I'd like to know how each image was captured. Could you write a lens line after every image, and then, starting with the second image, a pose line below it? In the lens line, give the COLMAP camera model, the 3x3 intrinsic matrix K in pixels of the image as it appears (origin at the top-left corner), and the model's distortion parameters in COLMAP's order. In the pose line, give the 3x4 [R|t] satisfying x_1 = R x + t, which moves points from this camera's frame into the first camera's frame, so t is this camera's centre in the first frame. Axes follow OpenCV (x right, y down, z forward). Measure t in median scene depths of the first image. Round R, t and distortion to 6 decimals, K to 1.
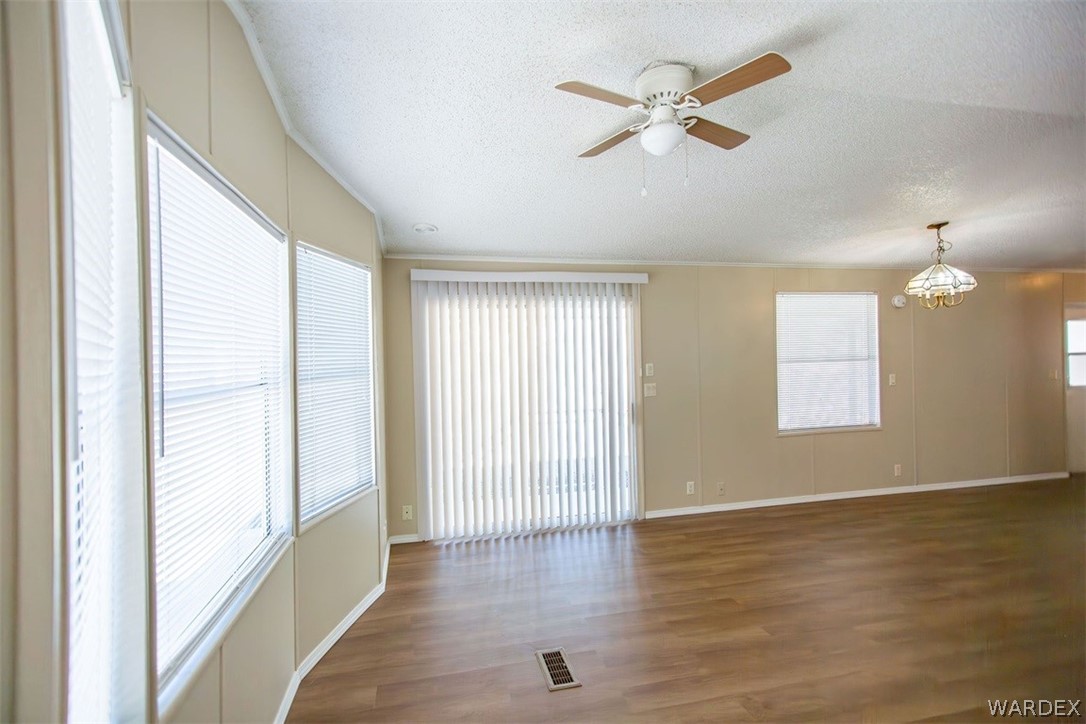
lens RADIAL K [[490.8, 0, 539.6], [0, 490.8, 353.7], [0, 0, 1]] dist [0.000782, 0.000127]
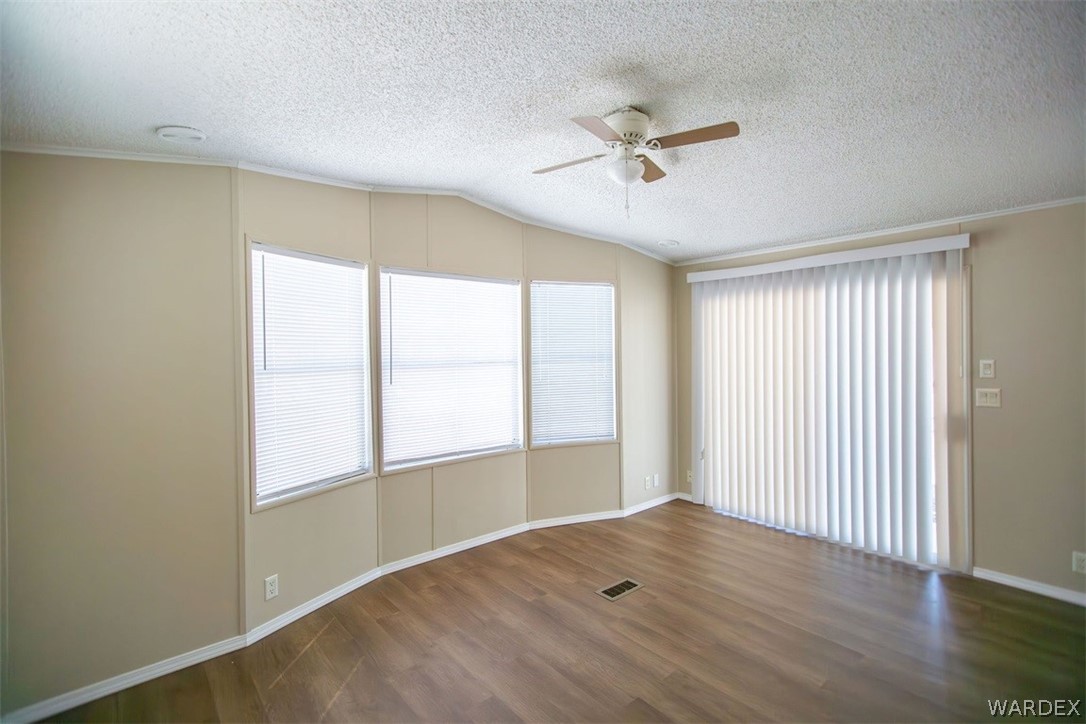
lens RADIAL K [[490.8, 0, 539.6], [0, 490.8, 353.7], [0, 0, 1]] dist [0.000782, 0.000127]
pose [[0.461673, 0.022585, -0.886763, 0.620328], [0.005272, 0.999588, 0.028203, -0.013414], [0.887035, -0.017695, 0.461364, 0.125510]]
